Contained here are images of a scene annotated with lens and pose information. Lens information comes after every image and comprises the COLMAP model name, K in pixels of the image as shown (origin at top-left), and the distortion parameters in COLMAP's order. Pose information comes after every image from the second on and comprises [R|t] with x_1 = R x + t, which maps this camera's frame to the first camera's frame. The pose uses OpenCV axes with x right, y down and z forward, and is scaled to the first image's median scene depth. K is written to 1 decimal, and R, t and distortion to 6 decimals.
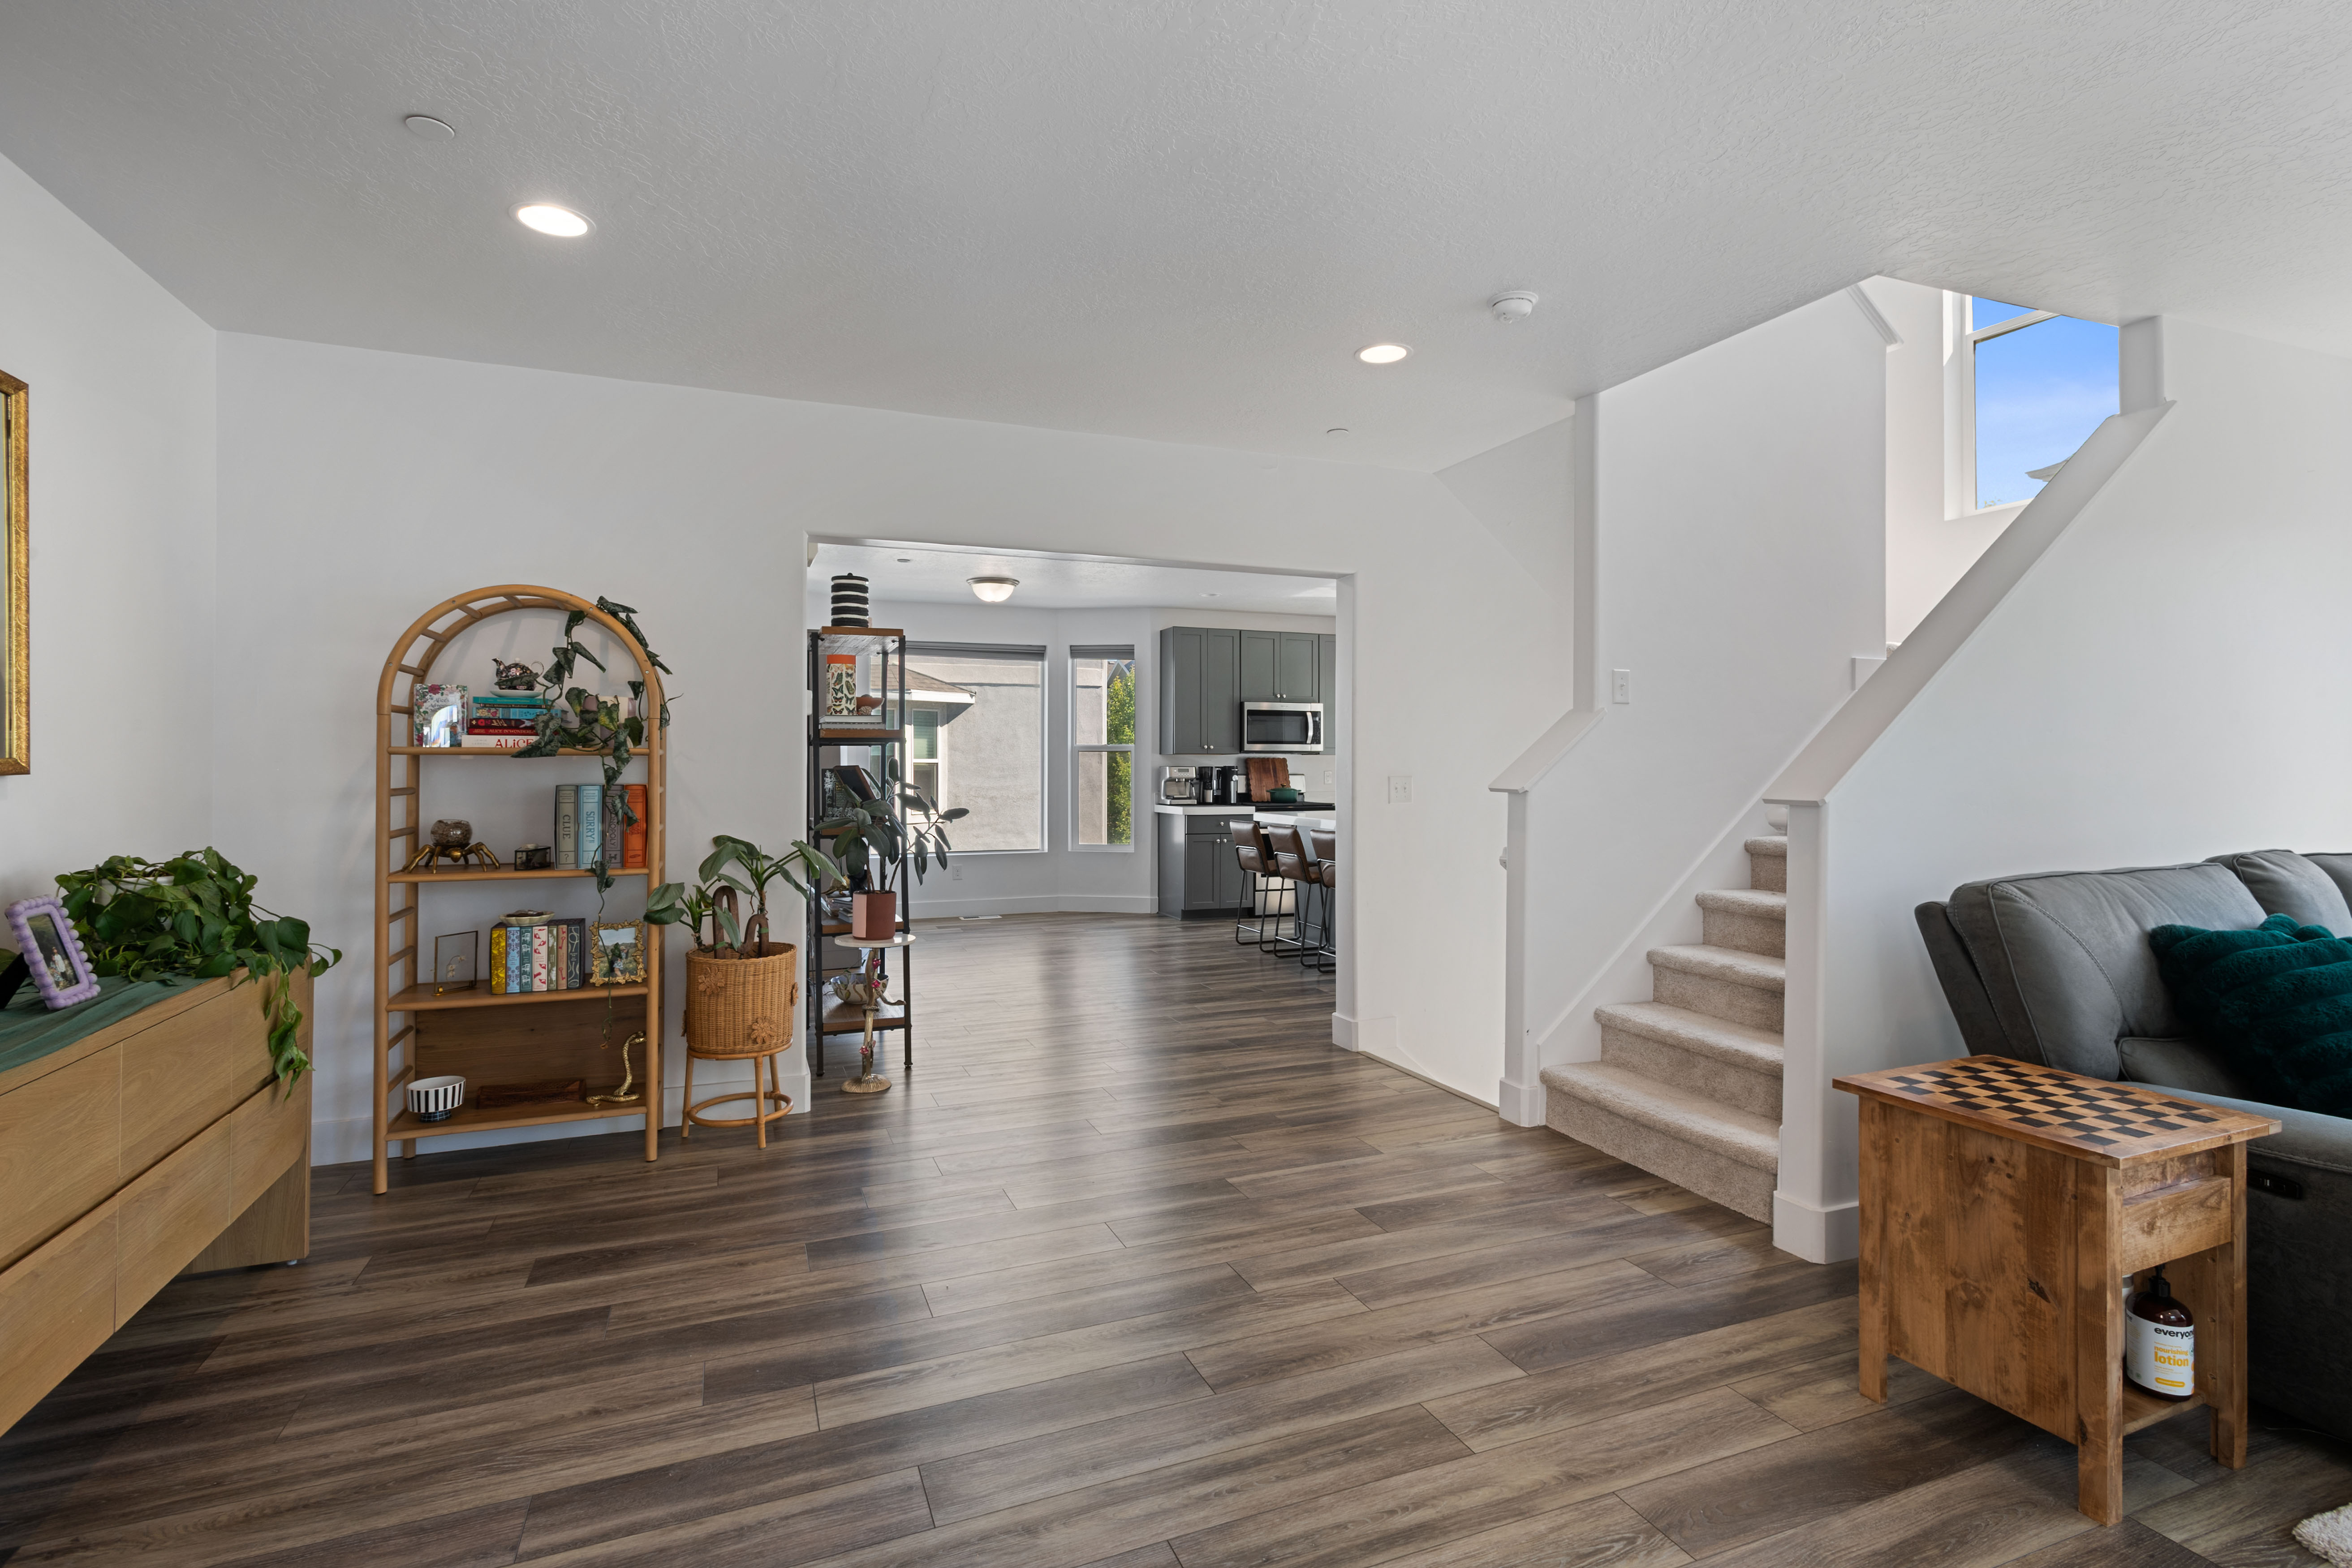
lens RADIAL K [[1131.2, 0, 1188.6], [0, 1131.2, 758.7], [0, 0, 1]] dist [-0.003139, 0.001342]
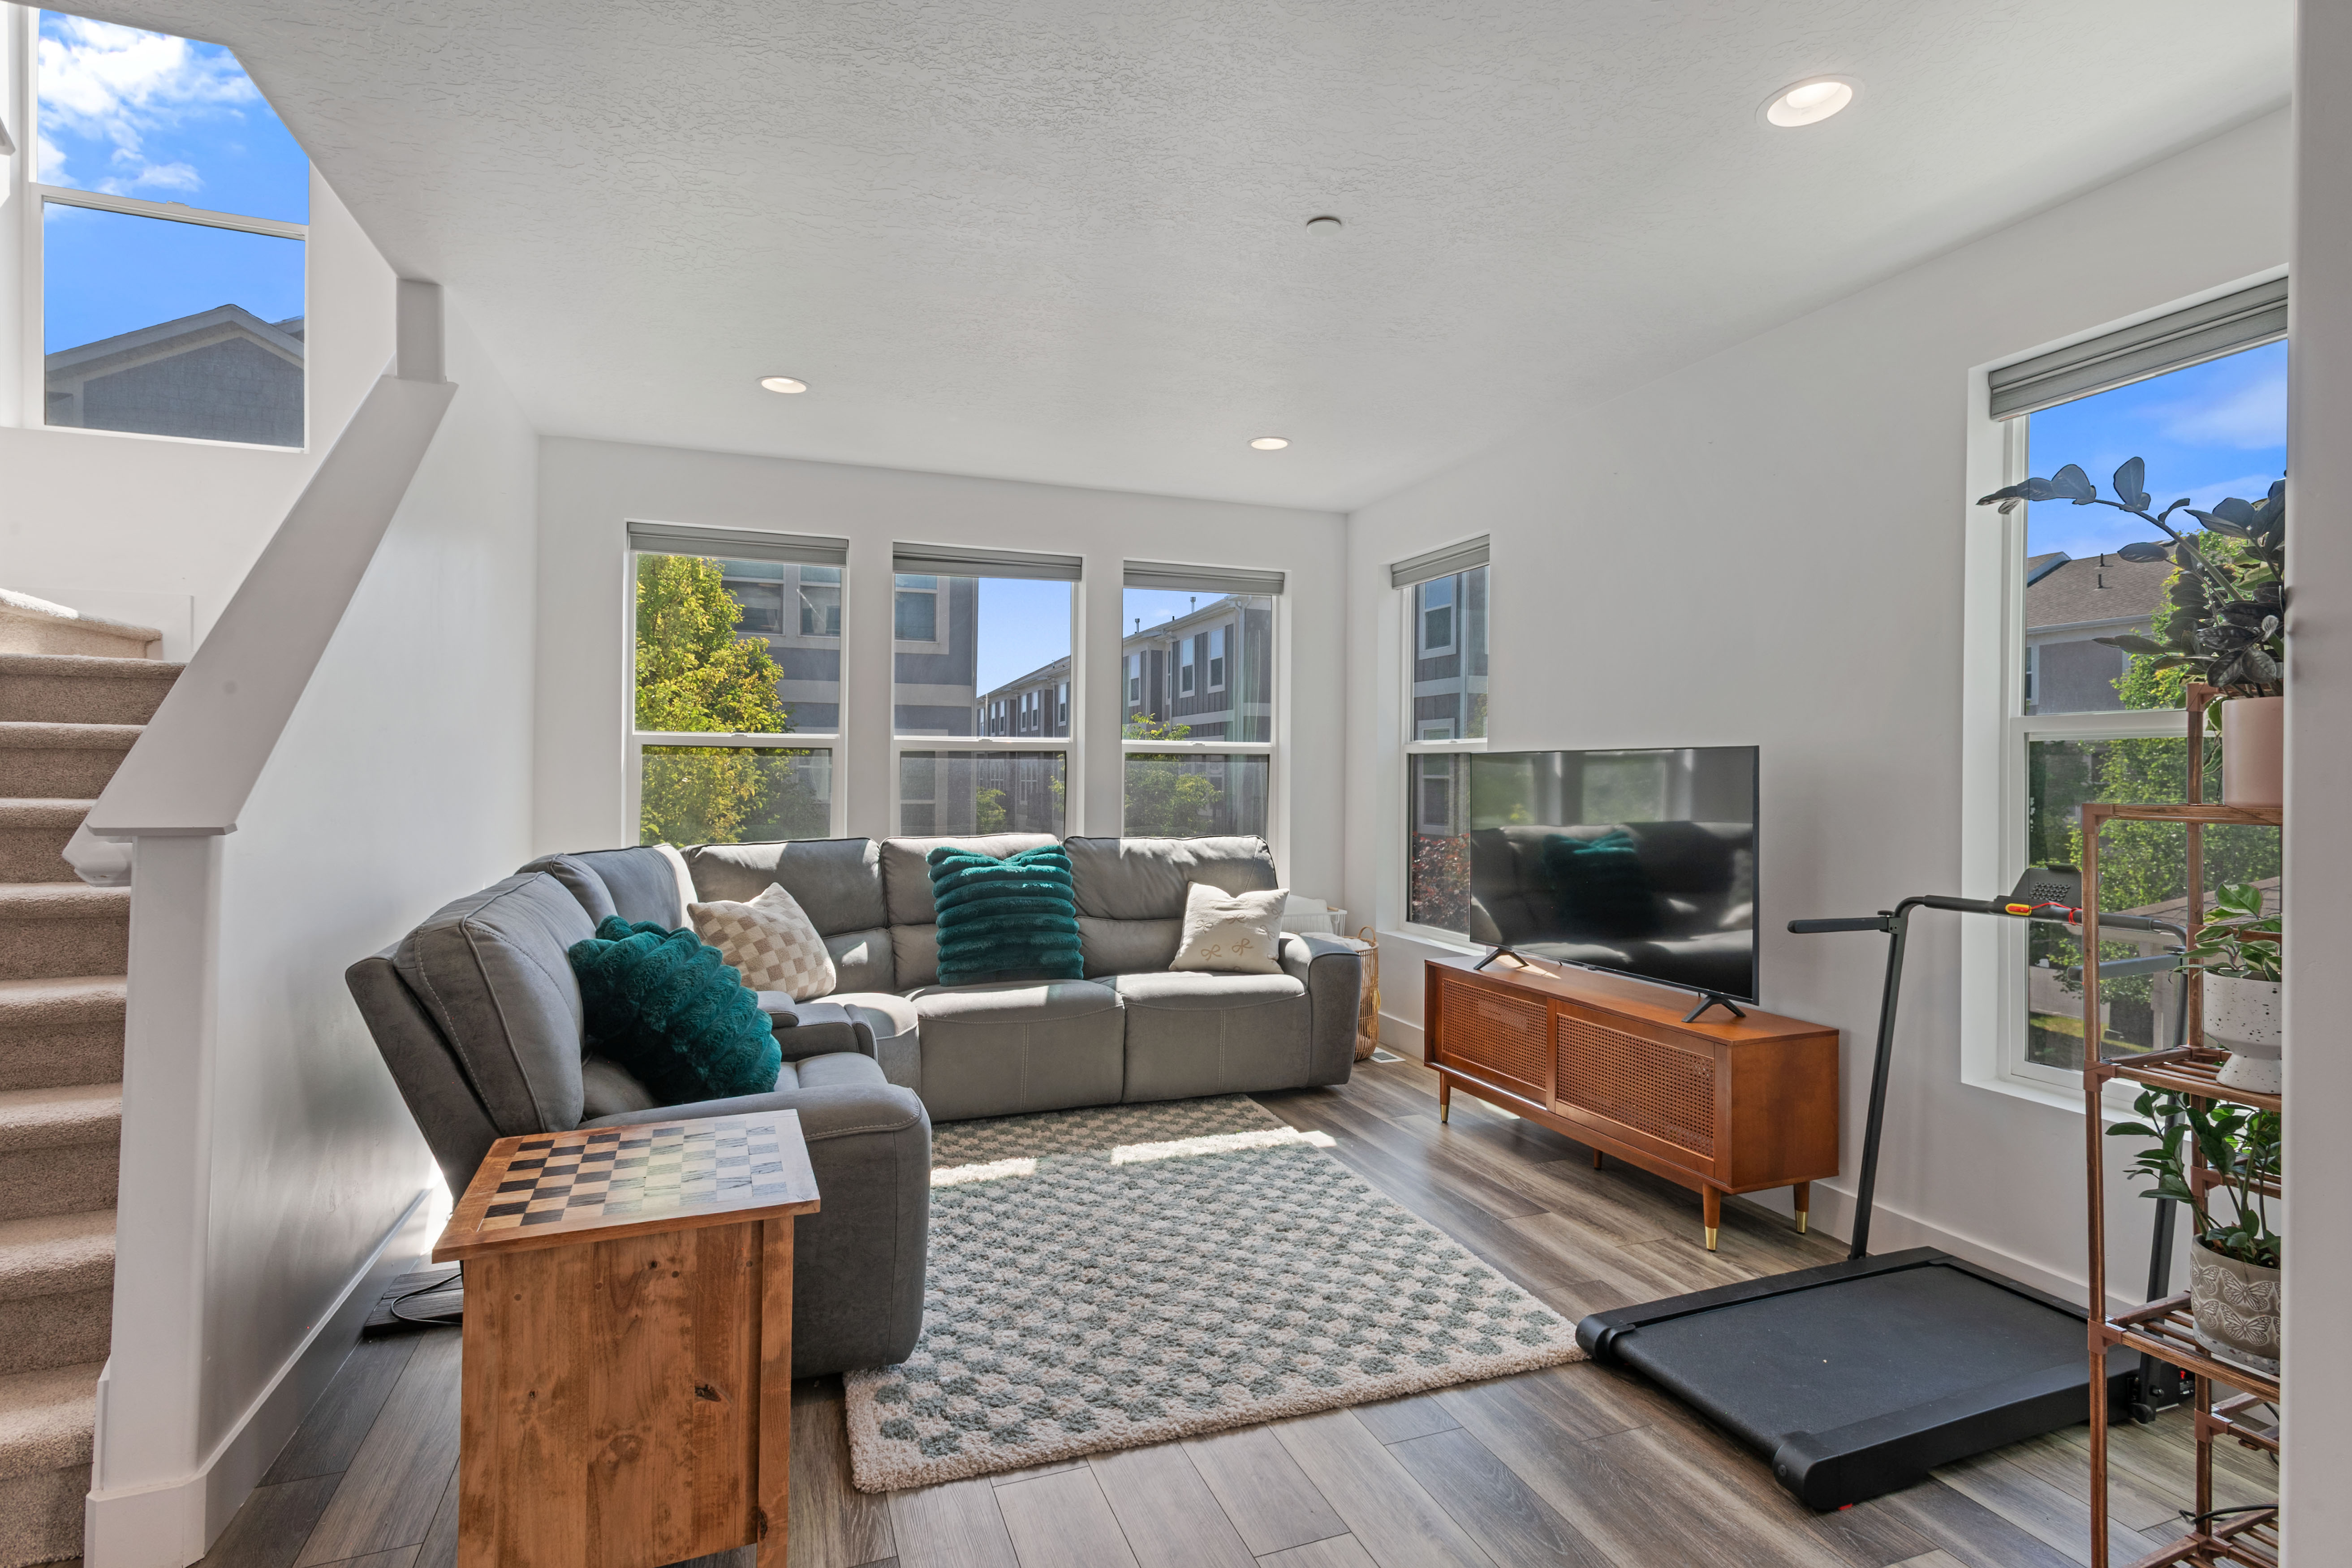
lens RADIAL K [[1131.2, 0, 1181.2], [0, 1131.2, 768.5], [0, 0, 1]] dist [-0.003139, 0.001342]
pose [[0.016284, 0.006054, 0.999849, -0.090100], [-0.011156, 0.999921, -0.005872, 0.003486], [-0.999805, -0.011059, 0.016350, 0.633677]]
